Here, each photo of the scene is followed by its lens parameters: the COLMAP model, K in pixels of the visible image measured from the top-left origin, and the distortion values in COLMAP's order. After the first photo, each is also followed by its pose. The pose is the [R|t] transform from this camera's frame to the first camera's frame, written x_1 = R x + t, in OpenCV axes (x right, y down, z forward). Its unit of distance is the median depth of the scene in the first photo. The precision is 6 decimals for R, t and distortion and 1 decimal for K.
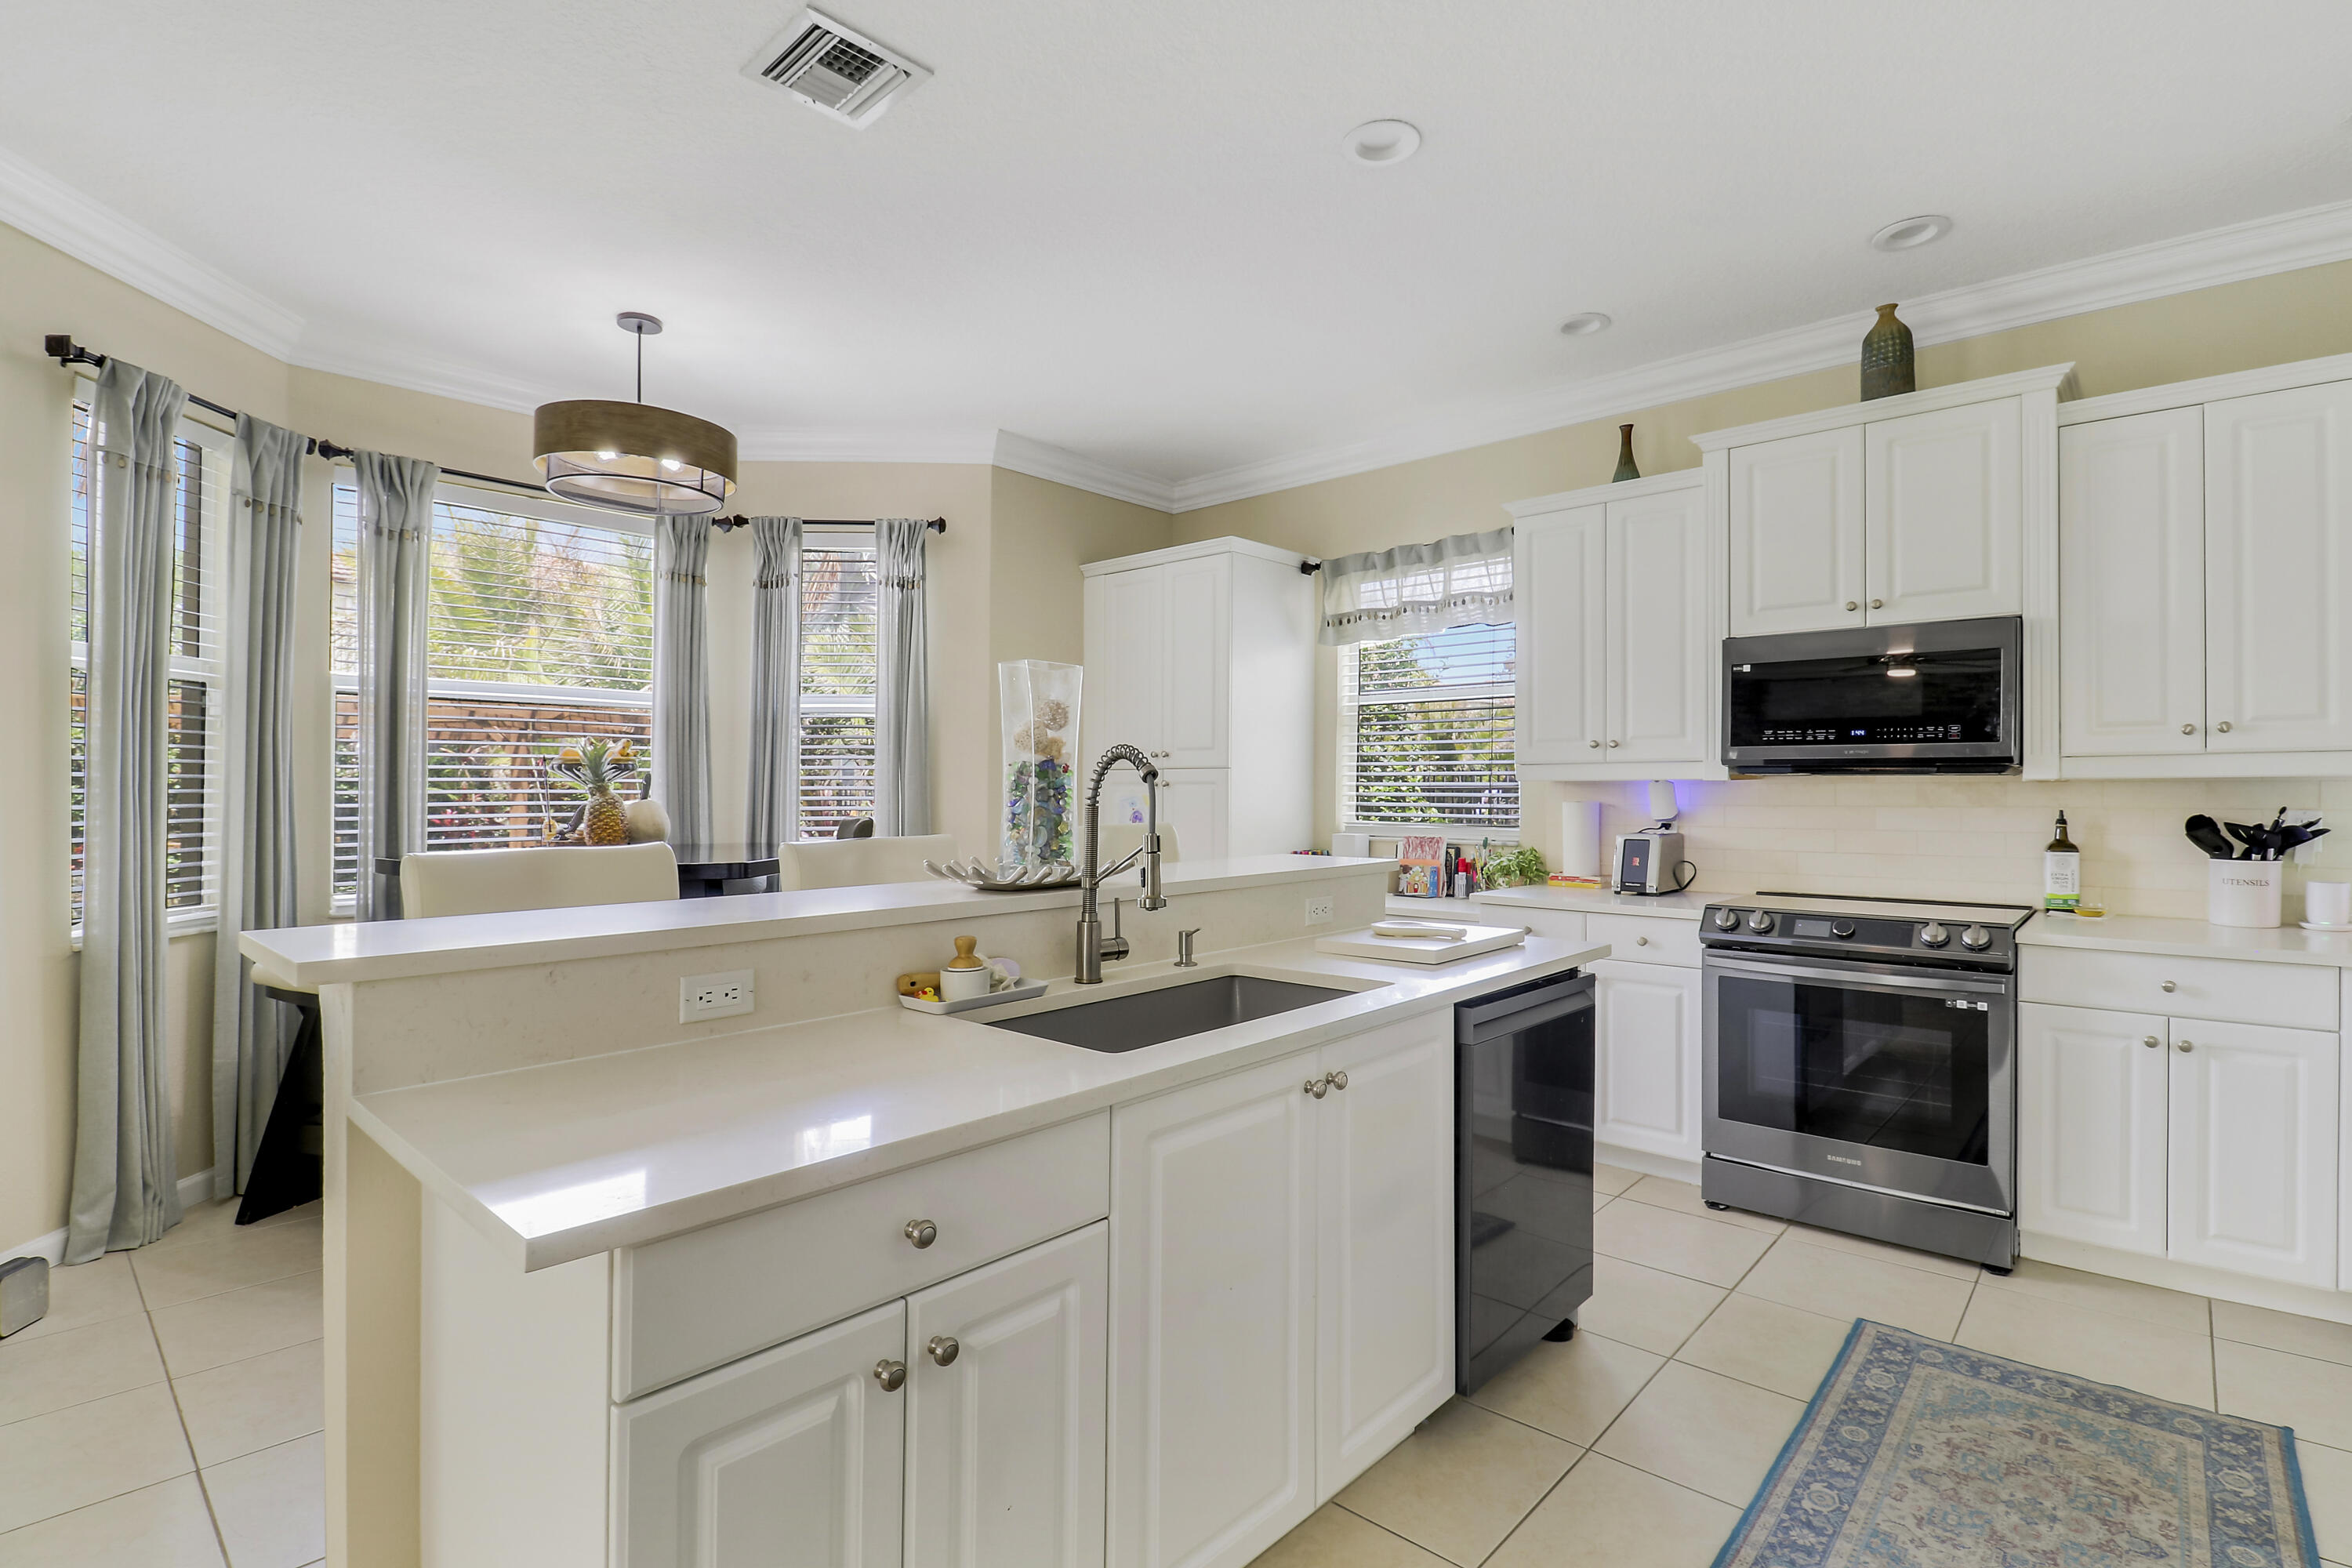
lens RADIAL K [[1121.8, 0, 1178.4], [0, 1121.8, 772.6], [0, 0, 1]] dist [-0.003504, -0.001196]
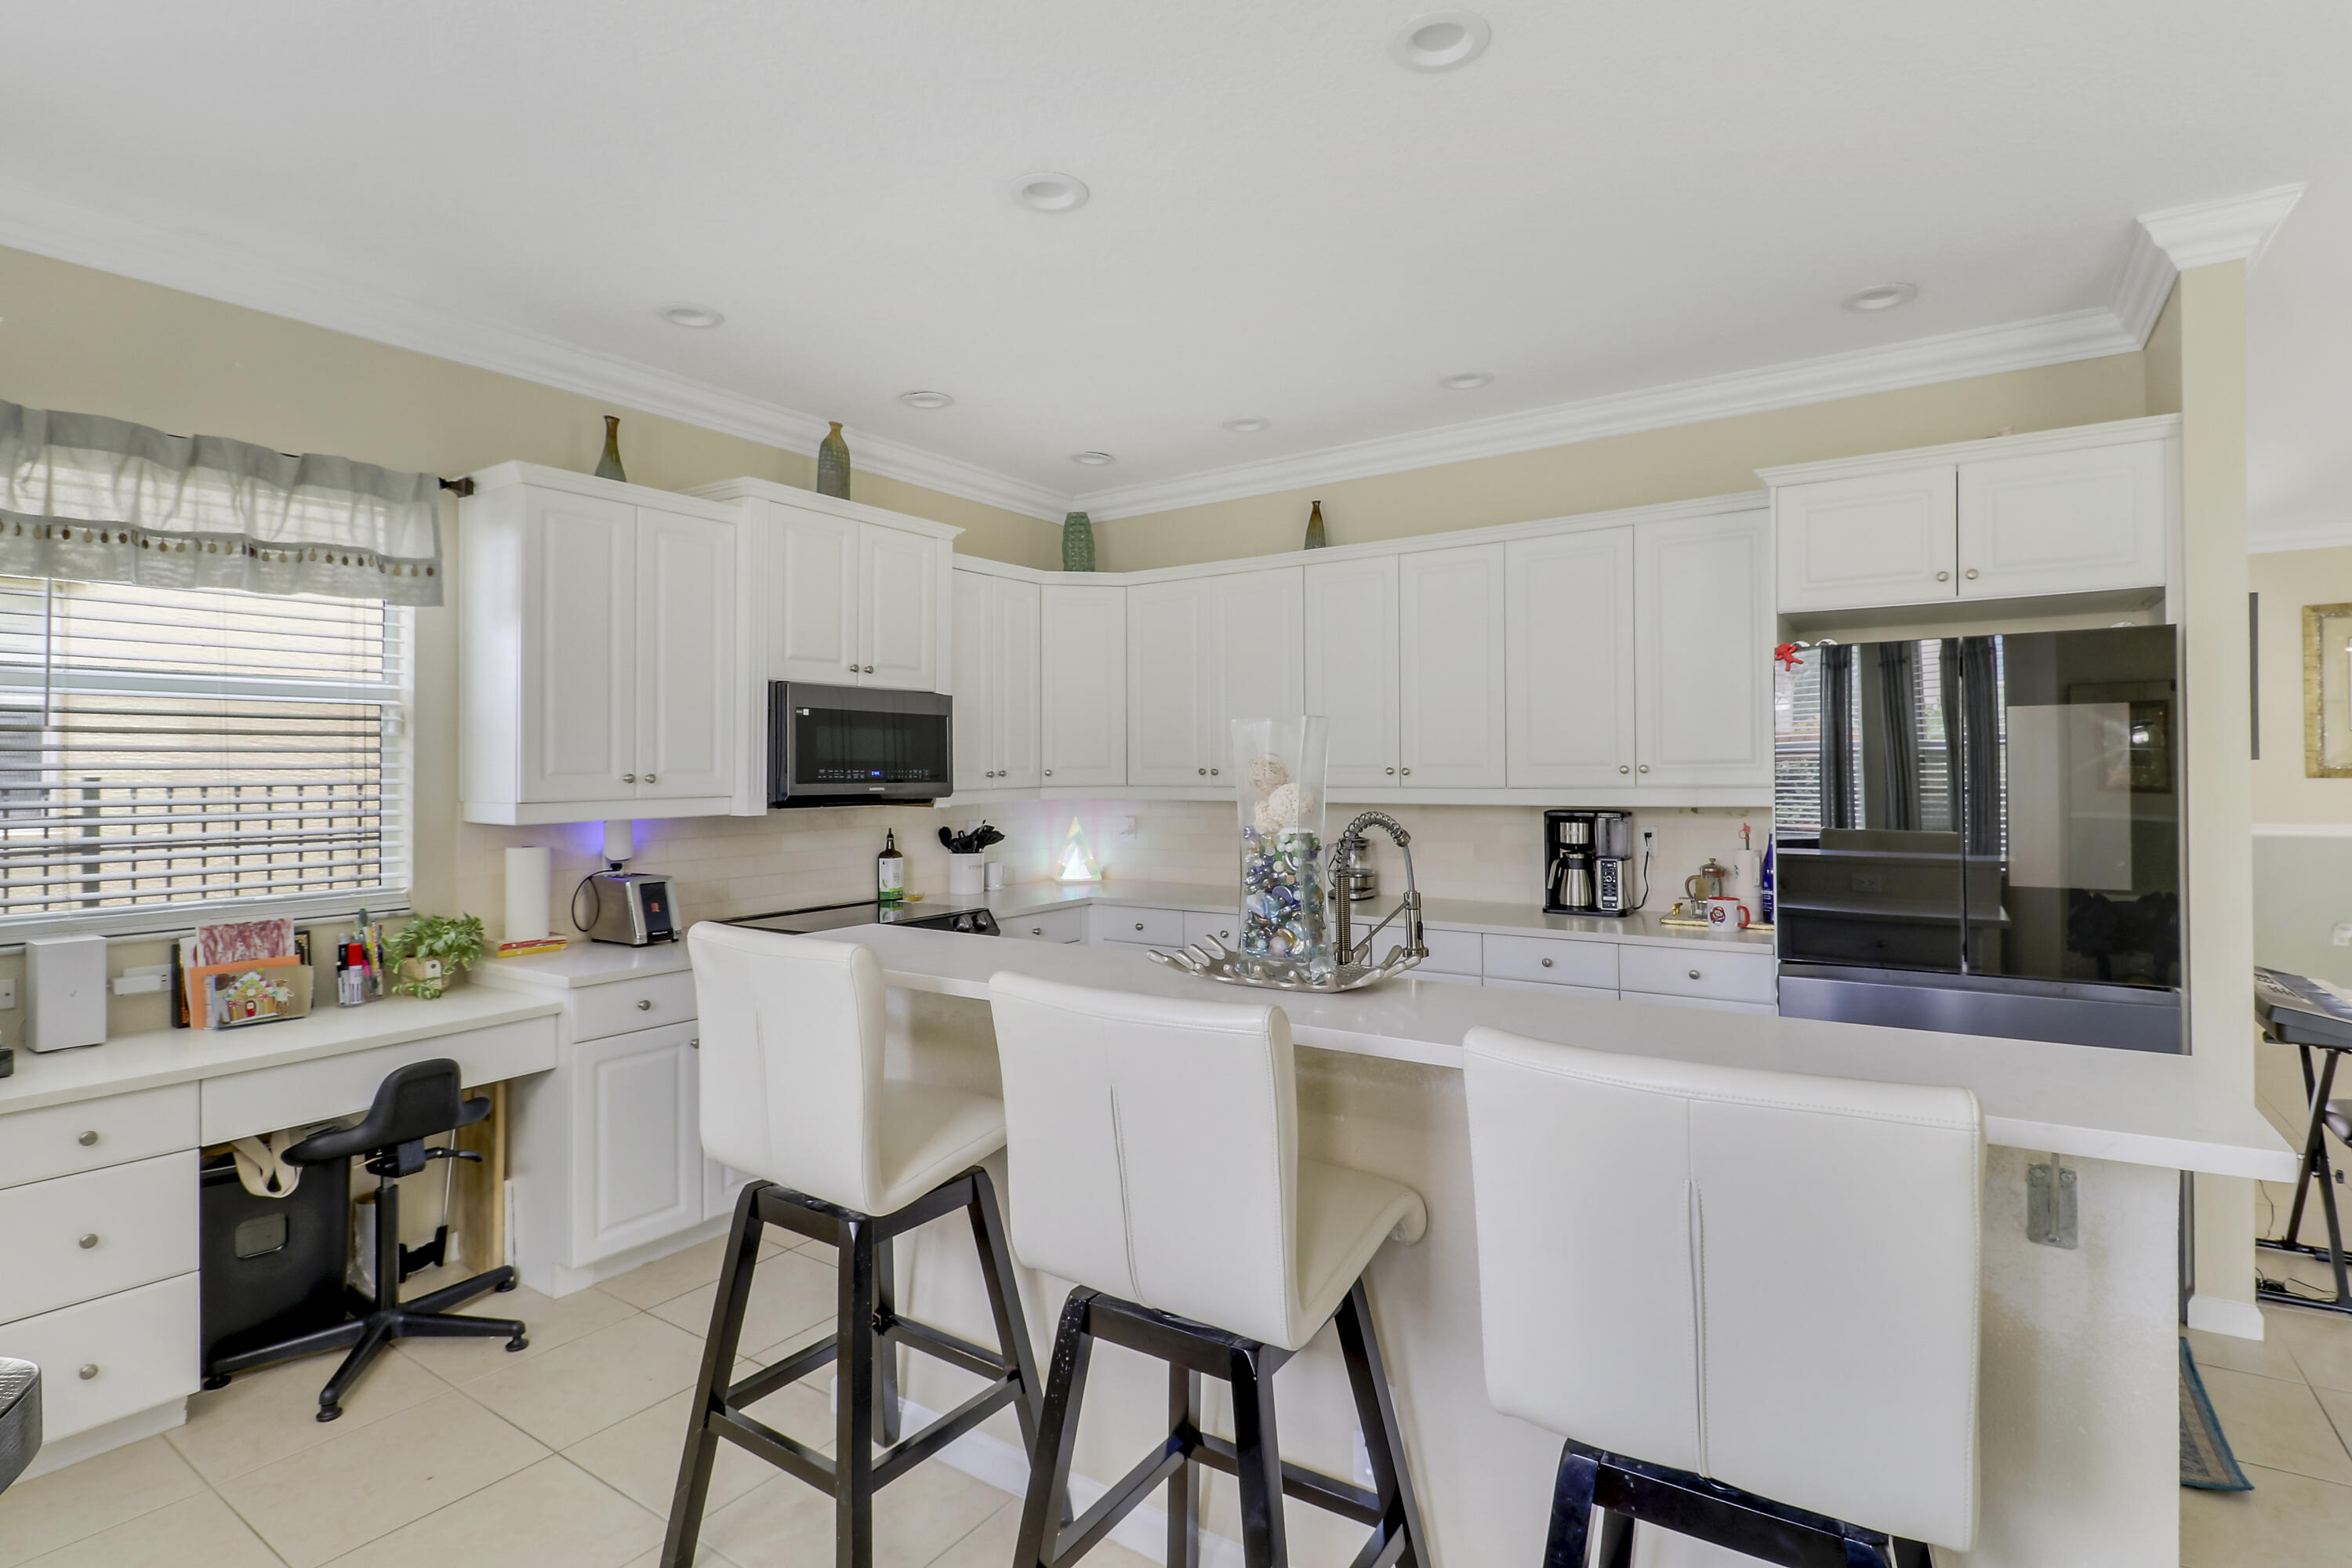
lens RADIAL K [[1121.8, 0, 1178.4], [0, 1121.8, 772.6], [0, 0, 1]] dist [-0.003504, -0.001196]
pose [[-0.147661, 0.002259, 0.989035, -2.454847], [0.000668, 0.999997, -0.002185, -0.124426], [-0.989038, 0.000338, -0.147663, 3.142615]]
